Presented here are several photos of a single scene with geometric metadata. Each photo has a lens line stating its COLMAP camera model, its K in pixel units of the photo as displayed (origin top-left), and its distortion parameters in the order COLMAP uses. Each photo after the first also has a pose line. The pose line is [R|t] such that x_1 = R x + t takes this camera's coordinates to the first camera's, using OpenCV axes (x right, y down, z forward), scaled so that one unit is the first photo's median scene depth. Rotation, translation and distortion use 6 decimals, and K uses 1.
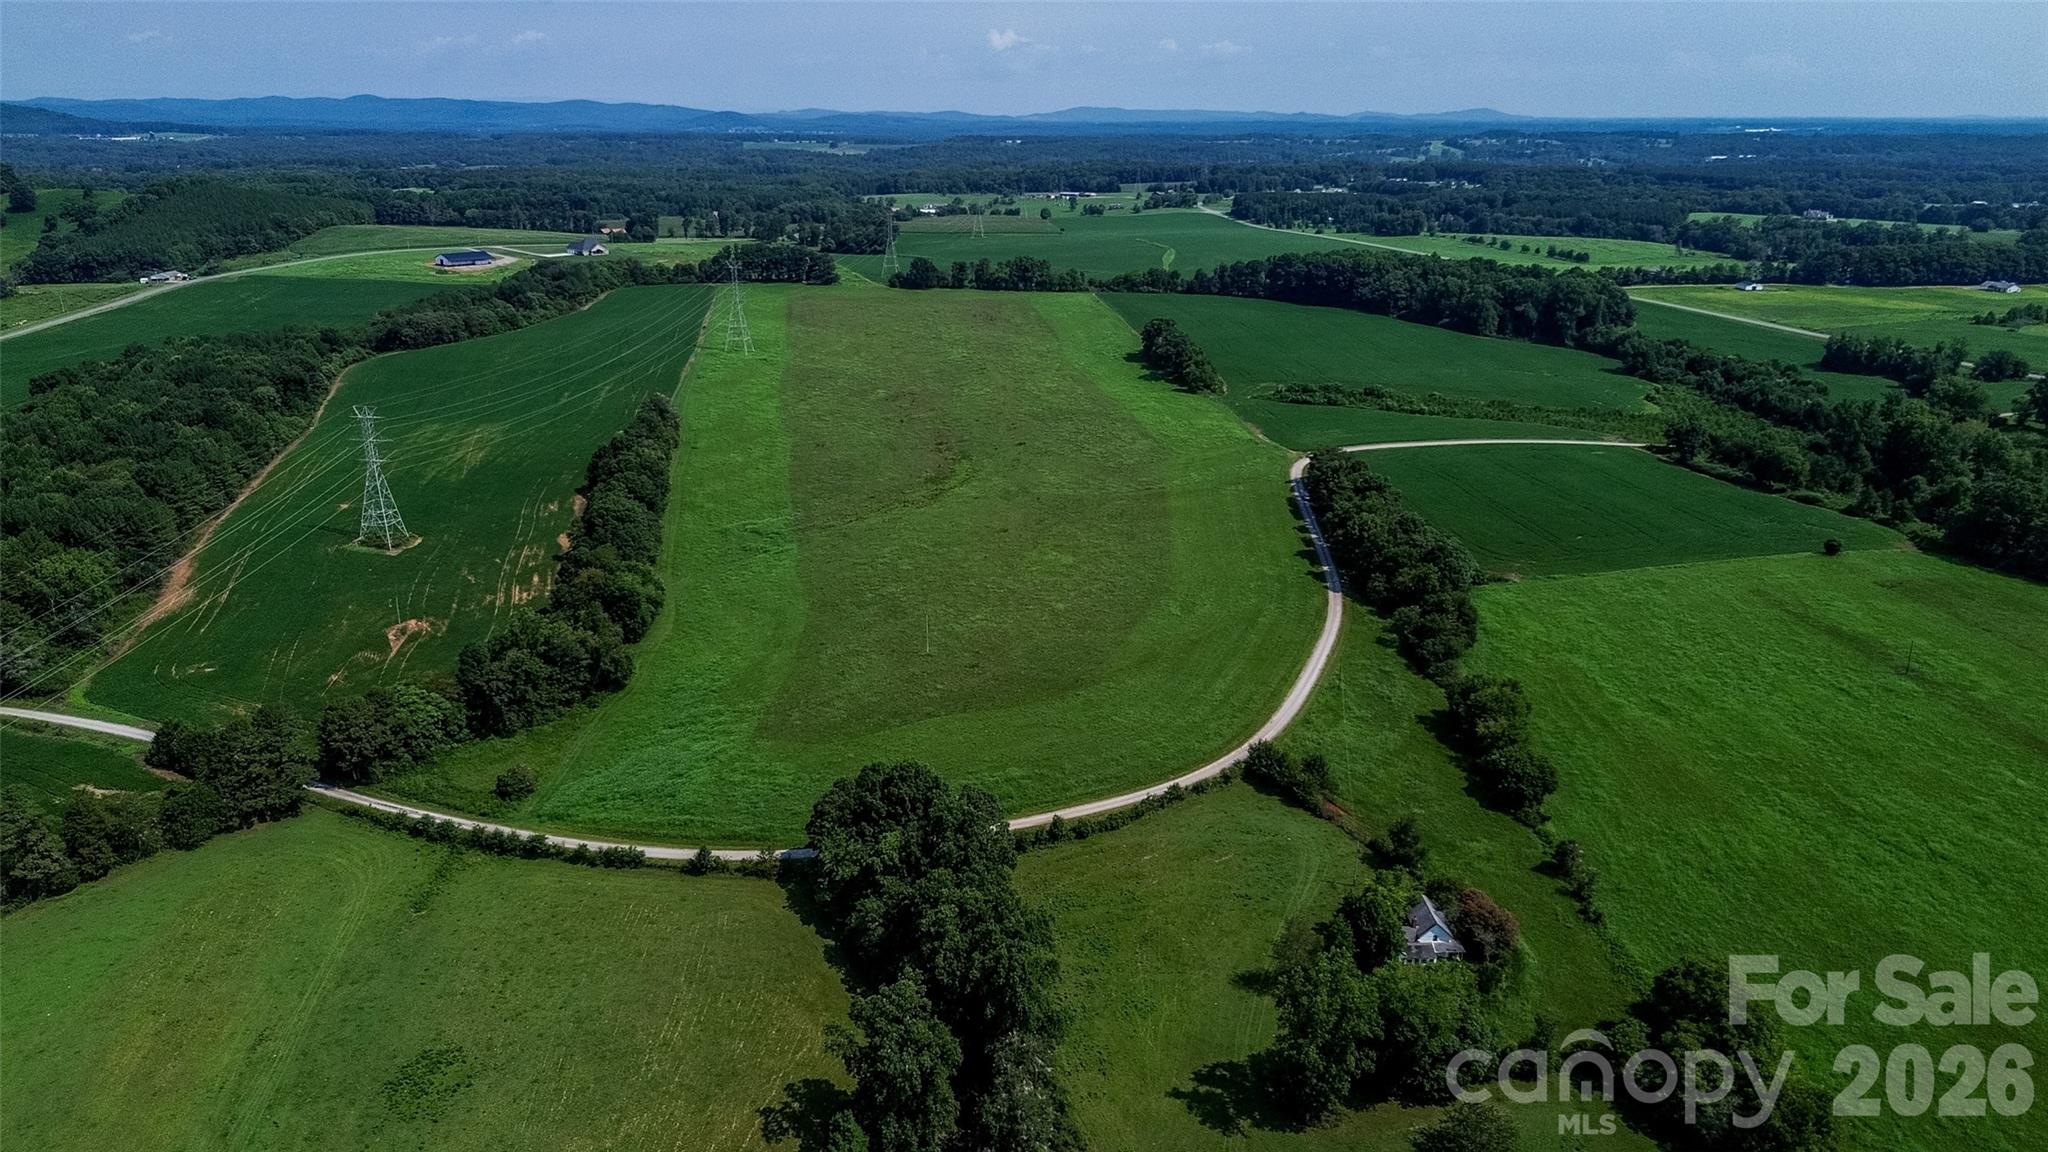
lens RADIAL K [[1450.5, 0, 1026.3], [0, 1450.5, 582.7], [0, 0, 1]] dist [0.057564, -0.052677]
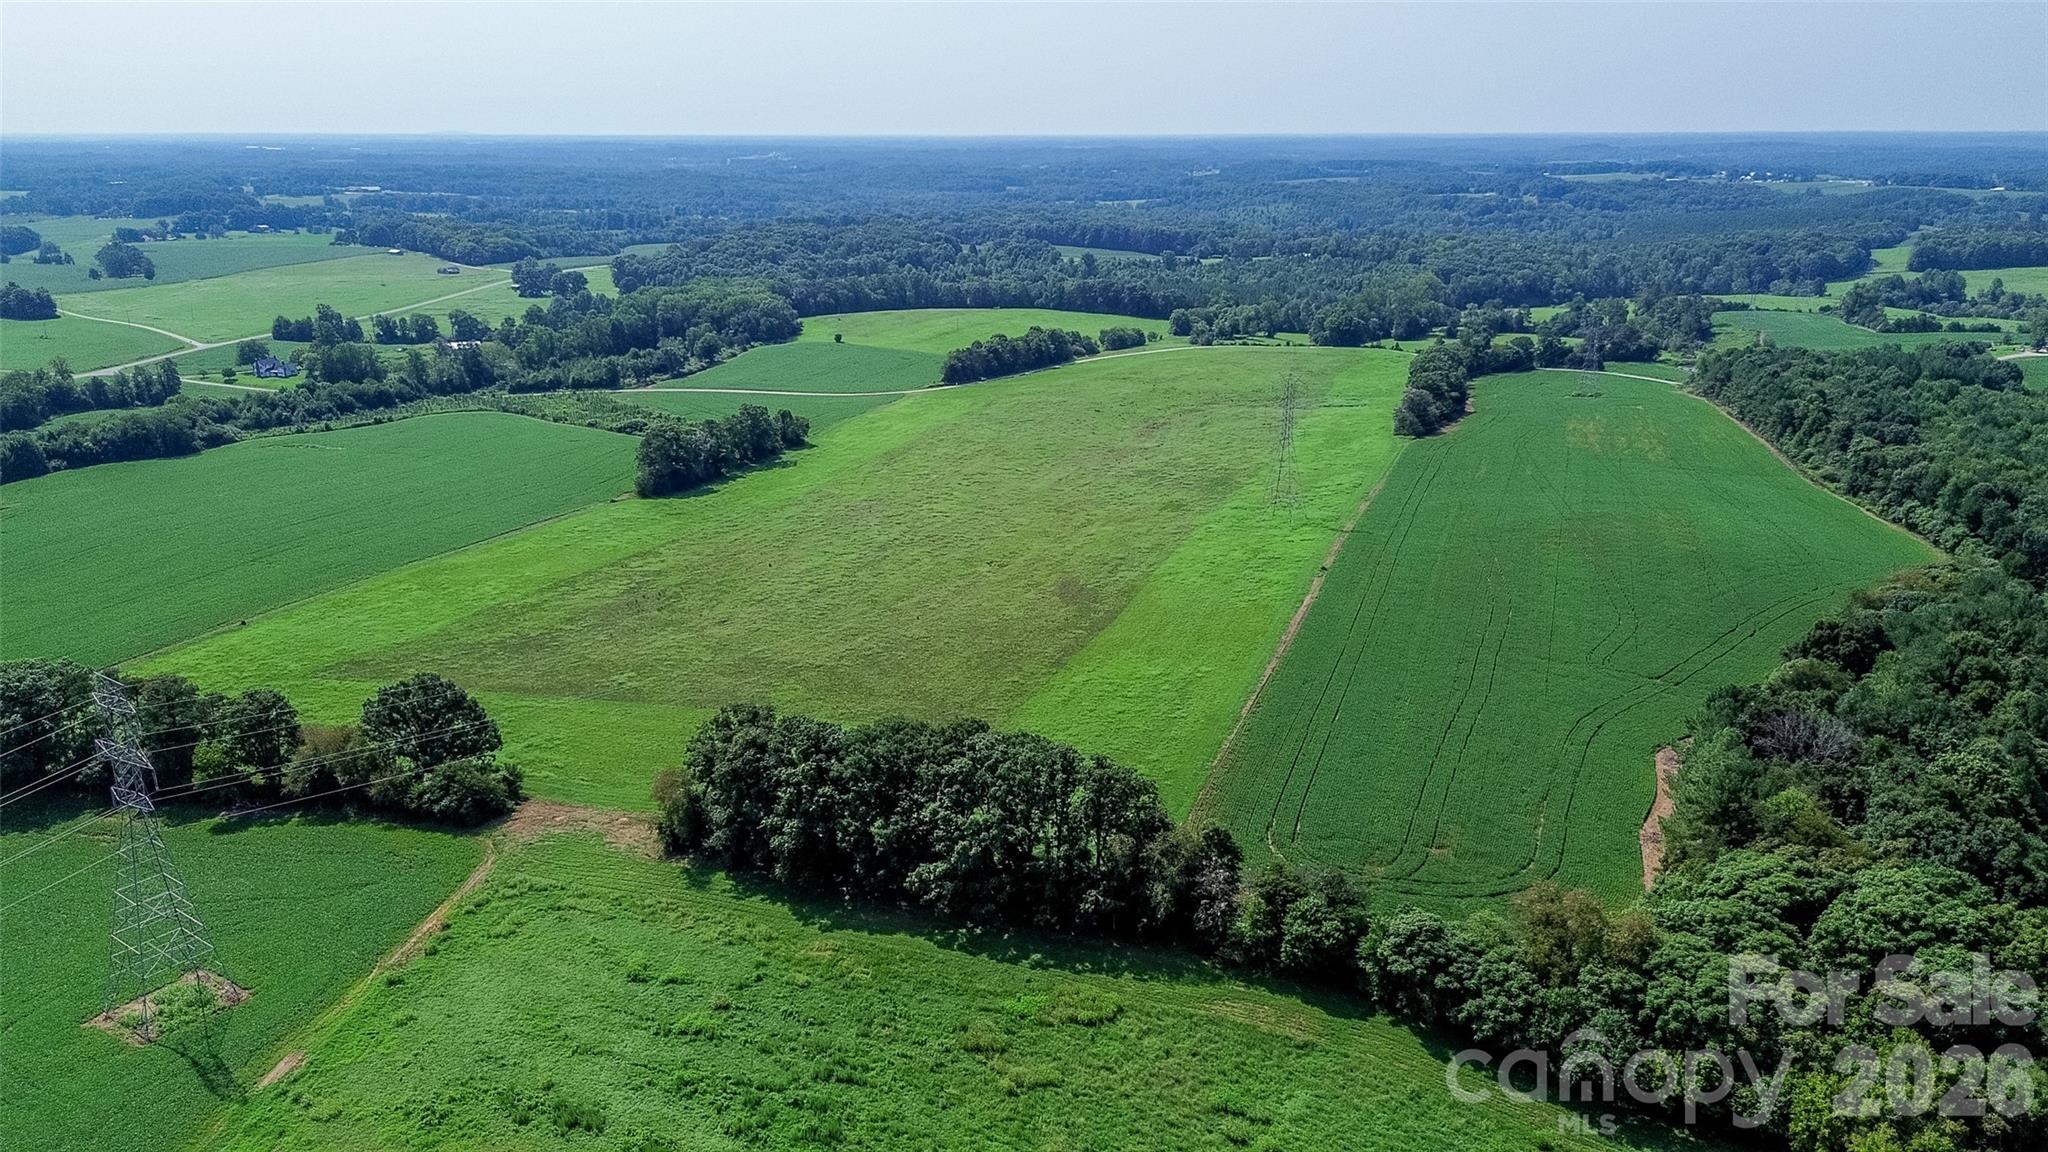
lens RADIAL K [[1450.5, 0, 1030.1], [0, 1450.5, 582.3], [0, 0, 1]] dist [0.057564, -0.052677]
pose [[-0.890079, -0.135812, 0.435103, -0.286304], [0.139893, 0.827111, 0.544350, -0.372903], [-0.433808, 0.545382, -0.717195, 1.160359]]
